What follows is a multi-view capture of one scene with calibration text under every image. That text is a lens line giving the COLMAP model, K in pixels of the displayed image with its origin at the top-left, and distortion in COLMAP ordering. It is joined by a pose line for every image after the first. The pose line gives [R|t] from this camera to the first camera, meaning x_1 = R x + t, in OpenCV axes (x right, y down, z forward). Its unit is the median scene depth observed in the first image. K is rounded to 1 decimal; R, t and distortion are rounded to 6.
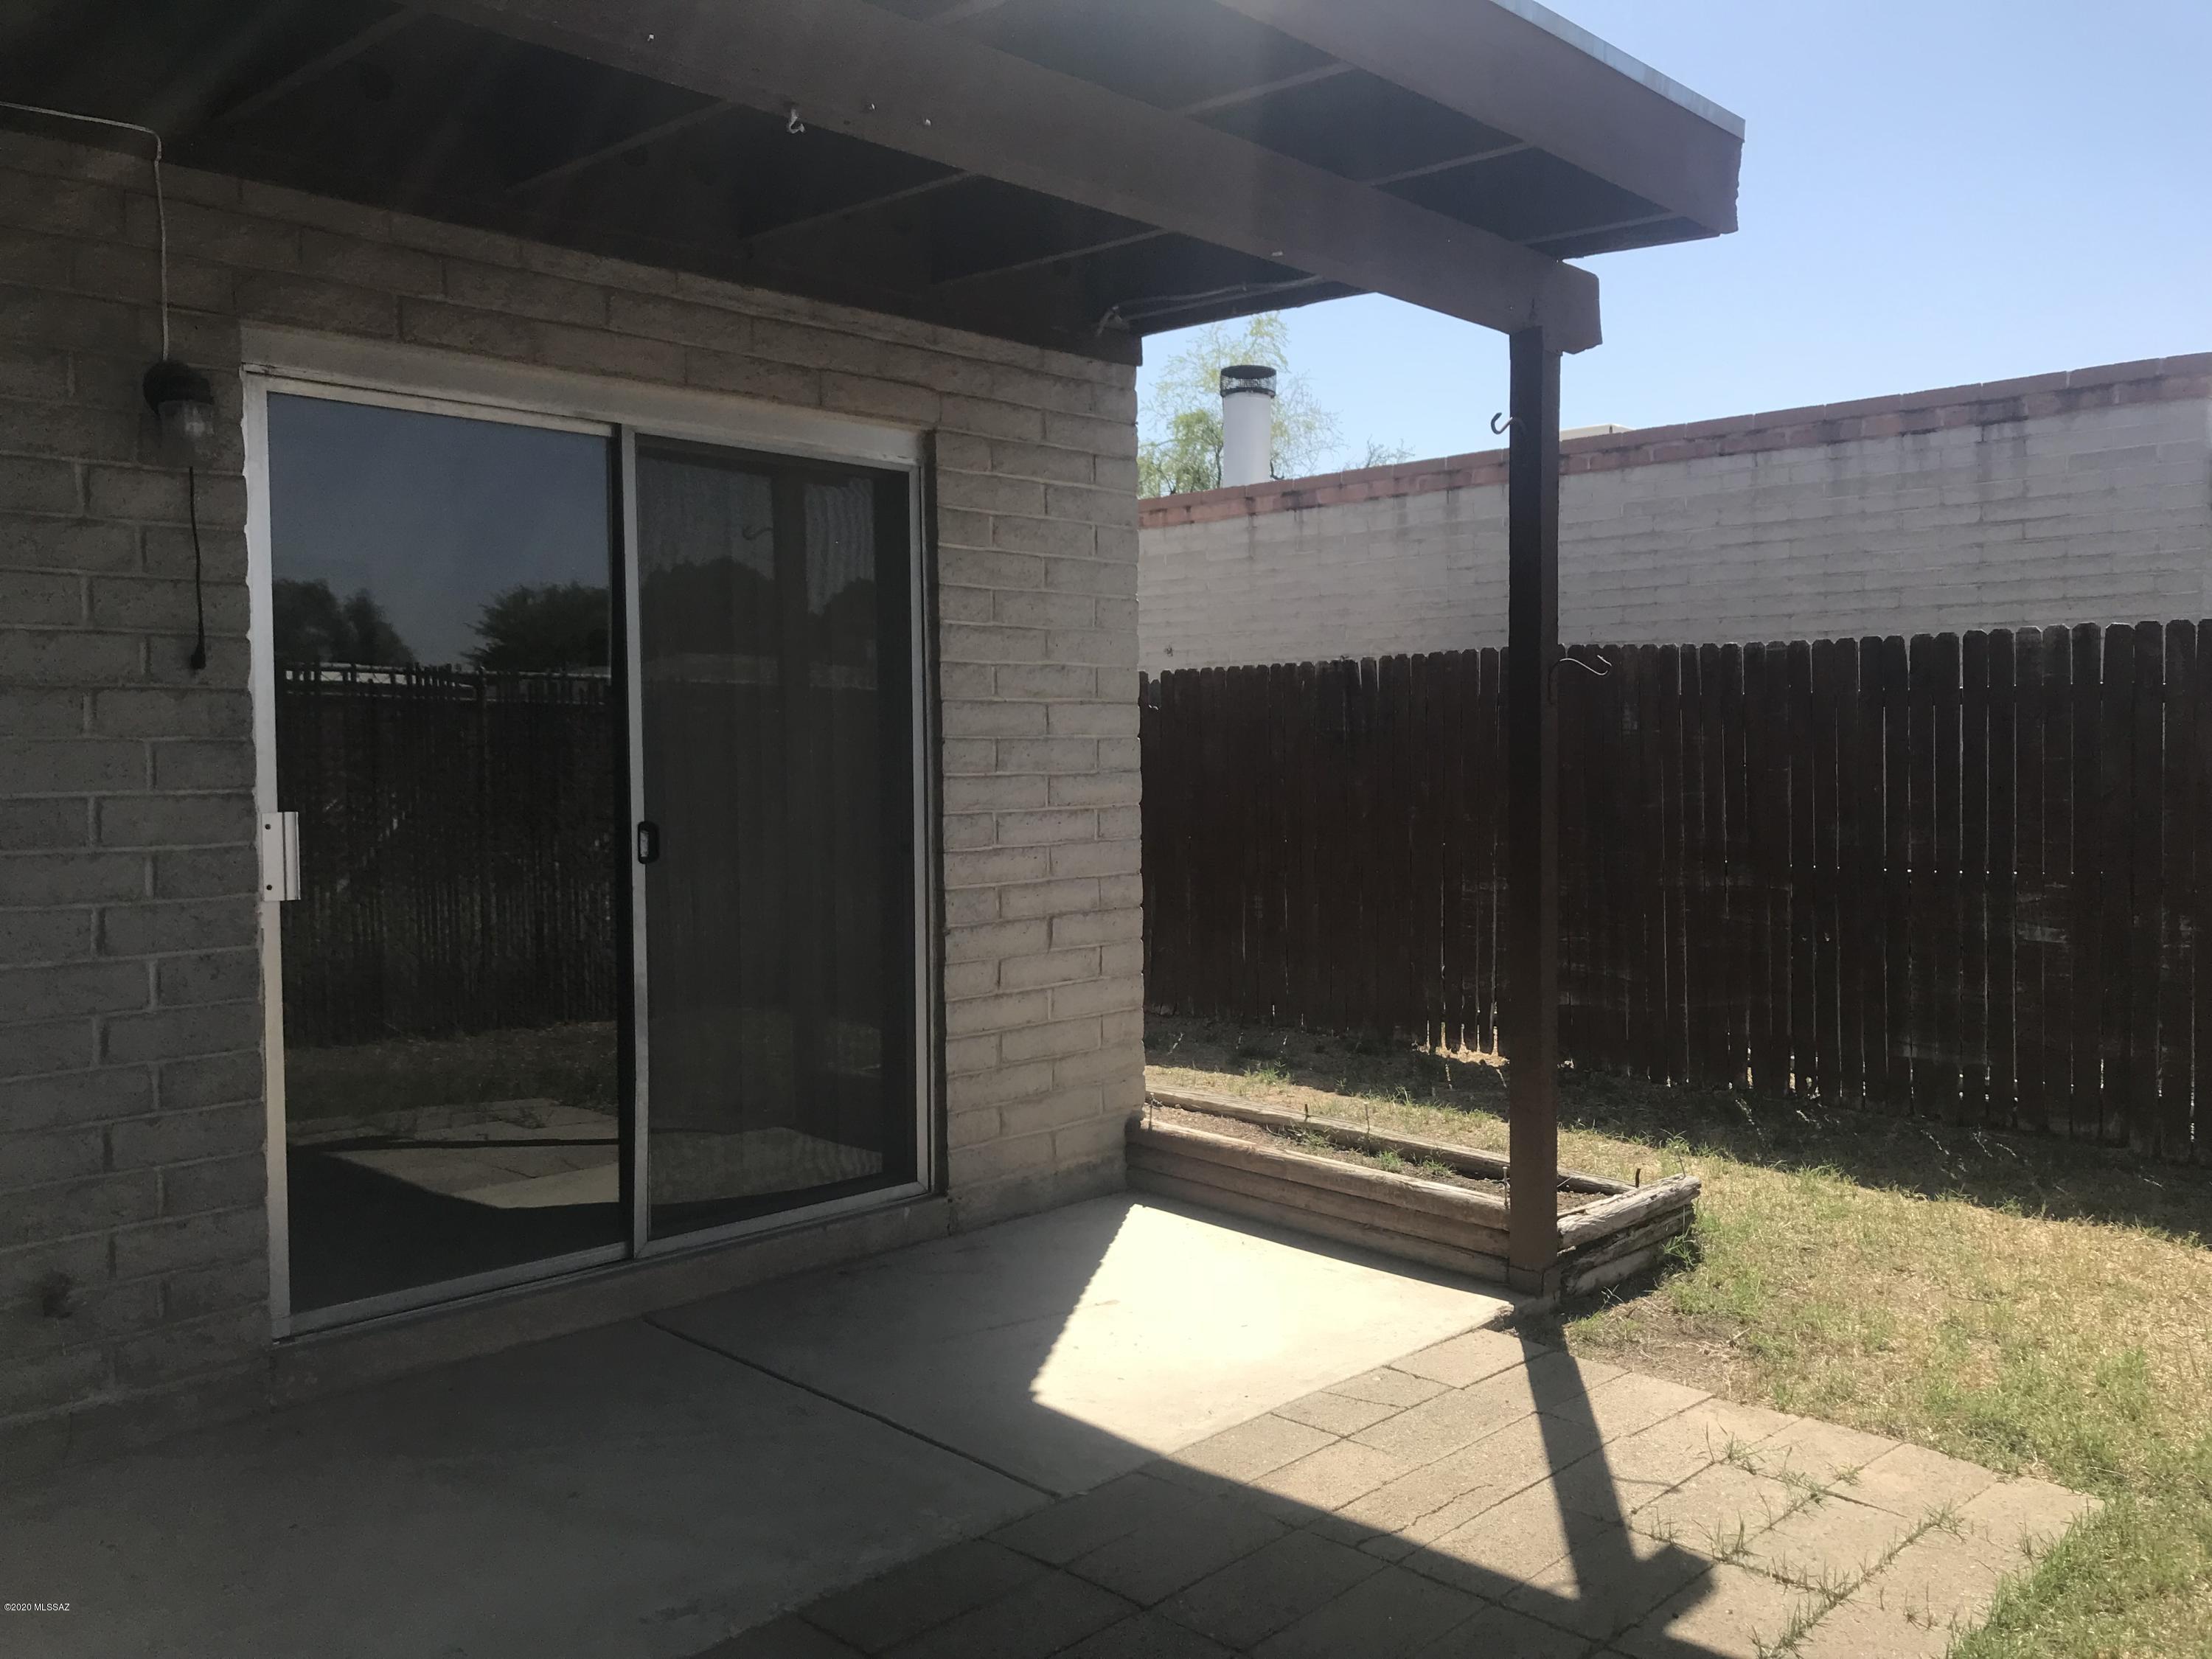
lens RADIAL K [[1821.3, 0, 1114.2], [0, 1821.3, 815.7], [0, 0, 1]] dist [0.024394, -0.032254]
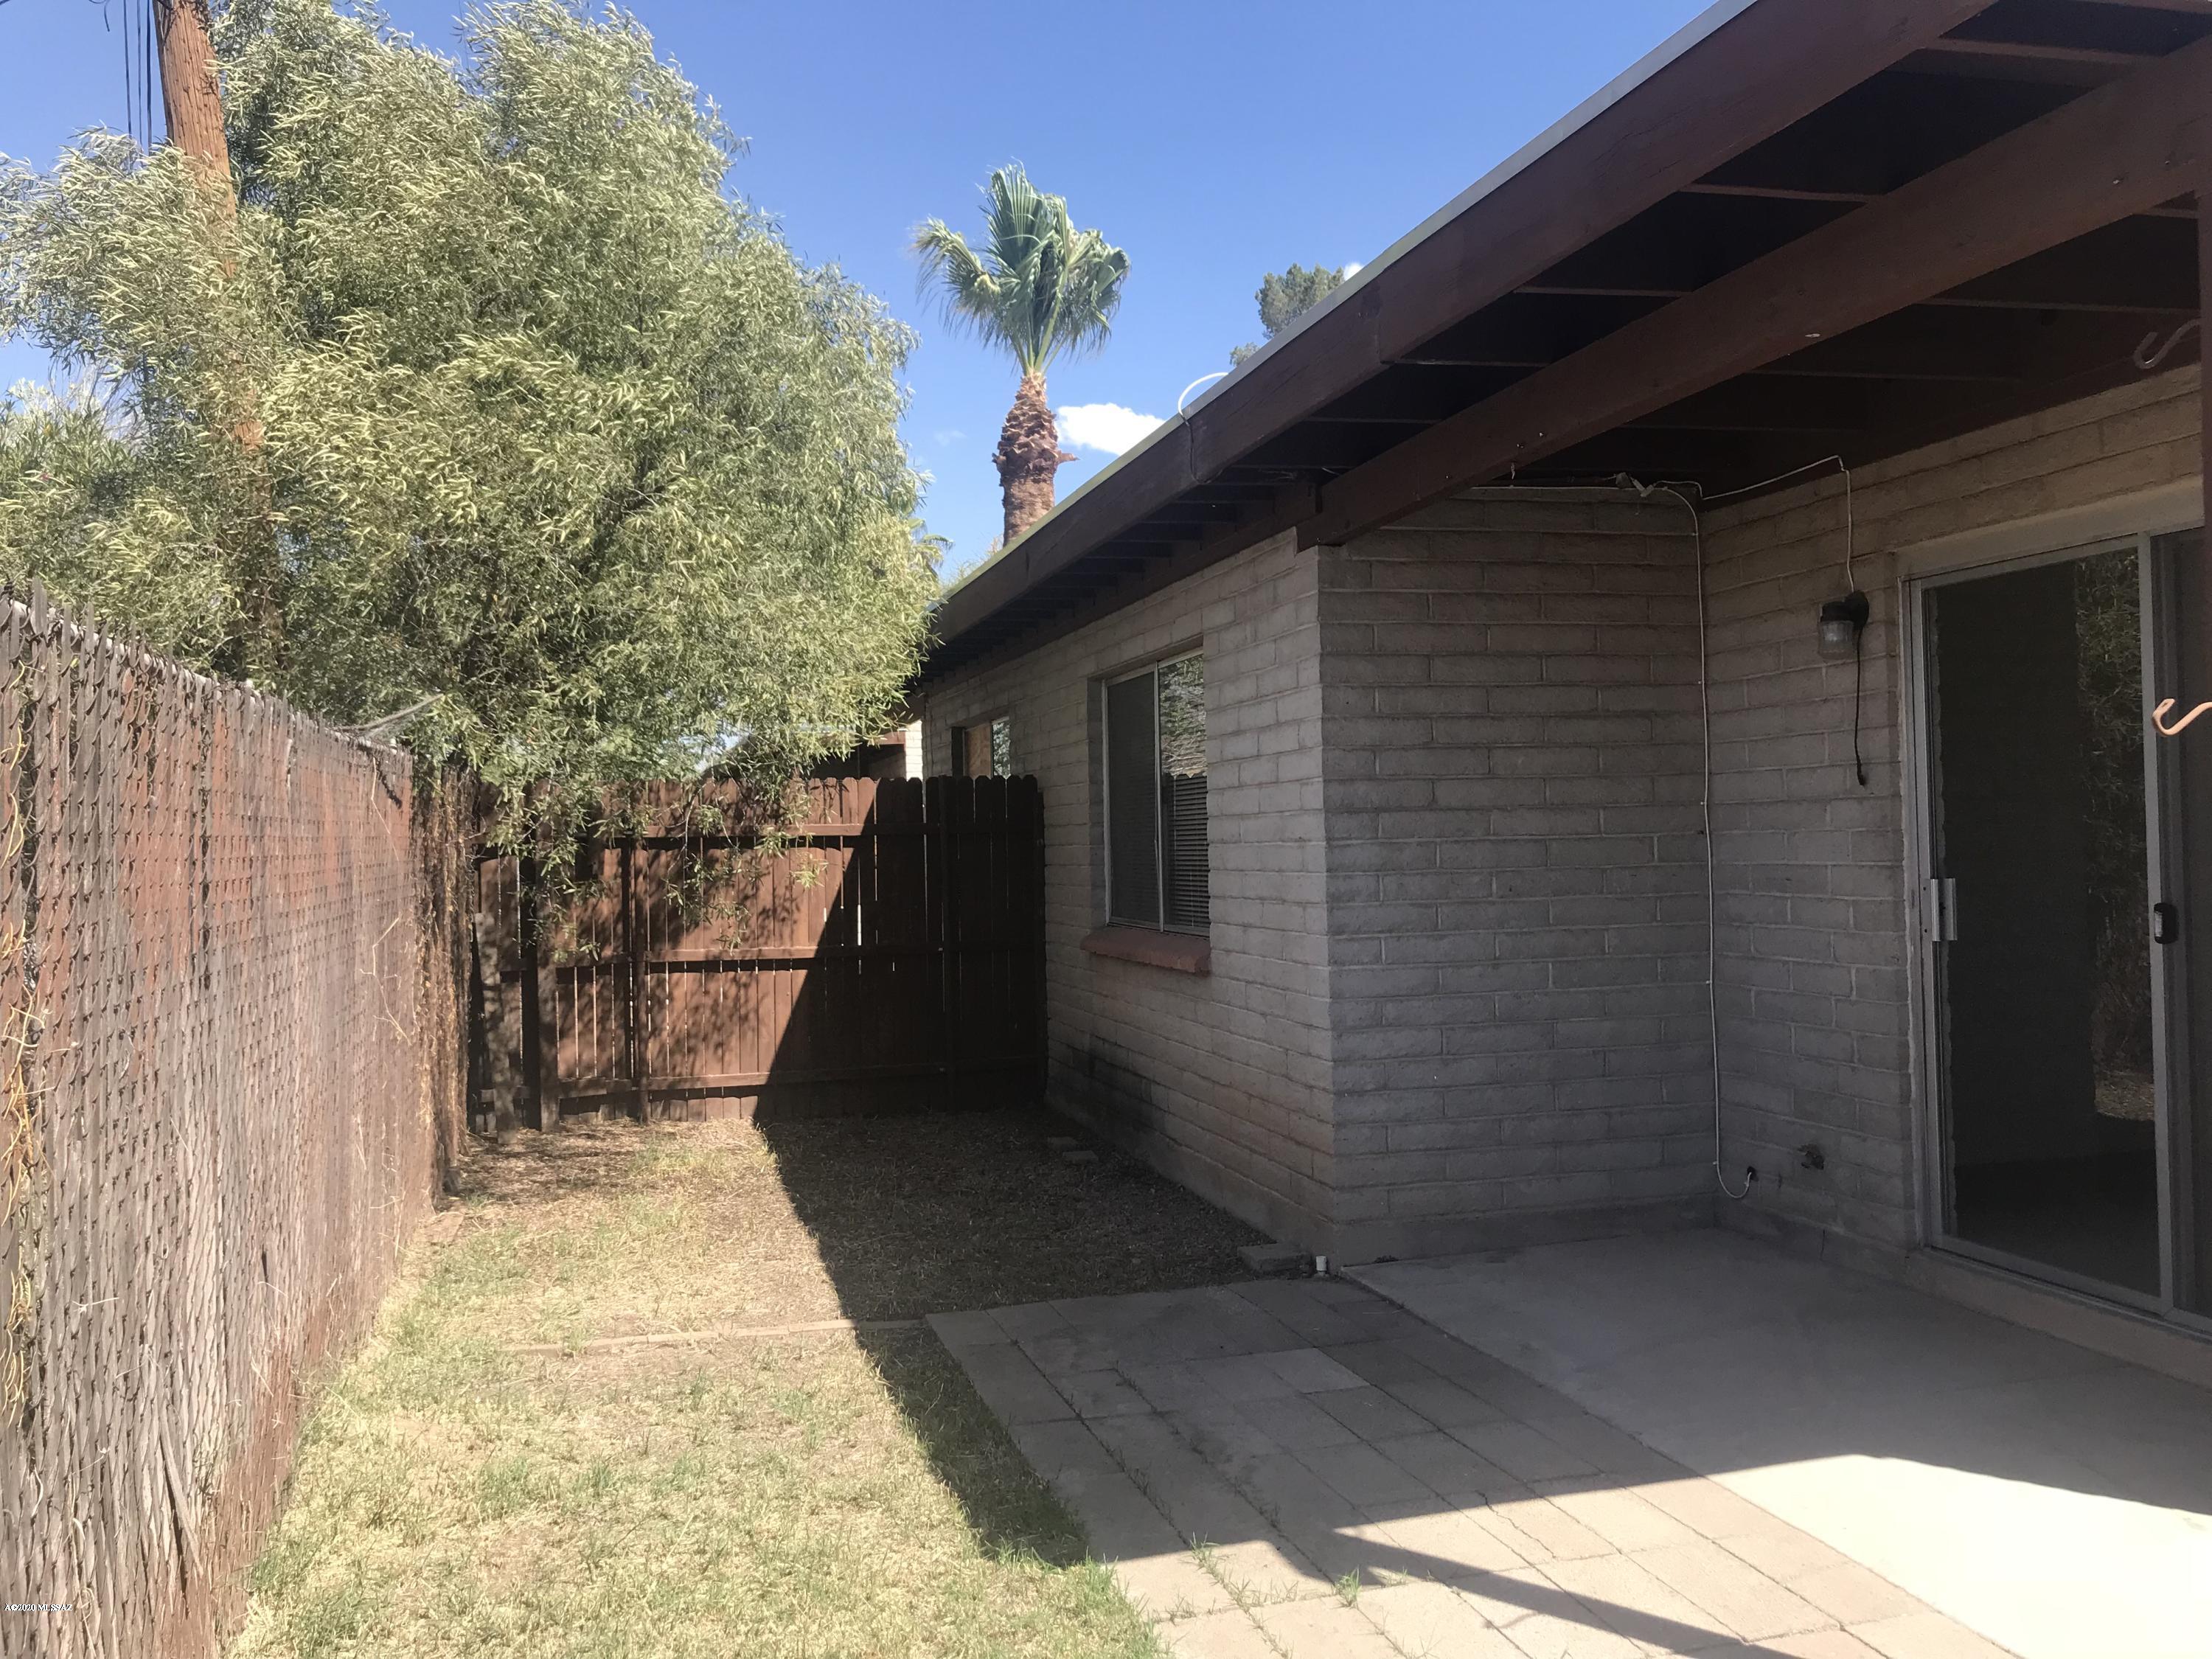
lens RADIAL K [[1821.3, 0, 1107.5], [0, 1821.3, 830.9], [0, 0, 1]] dist [0.024394, -0.032254]
pose [[-0.509957, 0.012006, -0.860116, 1.187046], [-0.008345, 0.999786, 0.018903, -0.065675], [0.860159, 0.016818, -0.509748, 1.258903]]
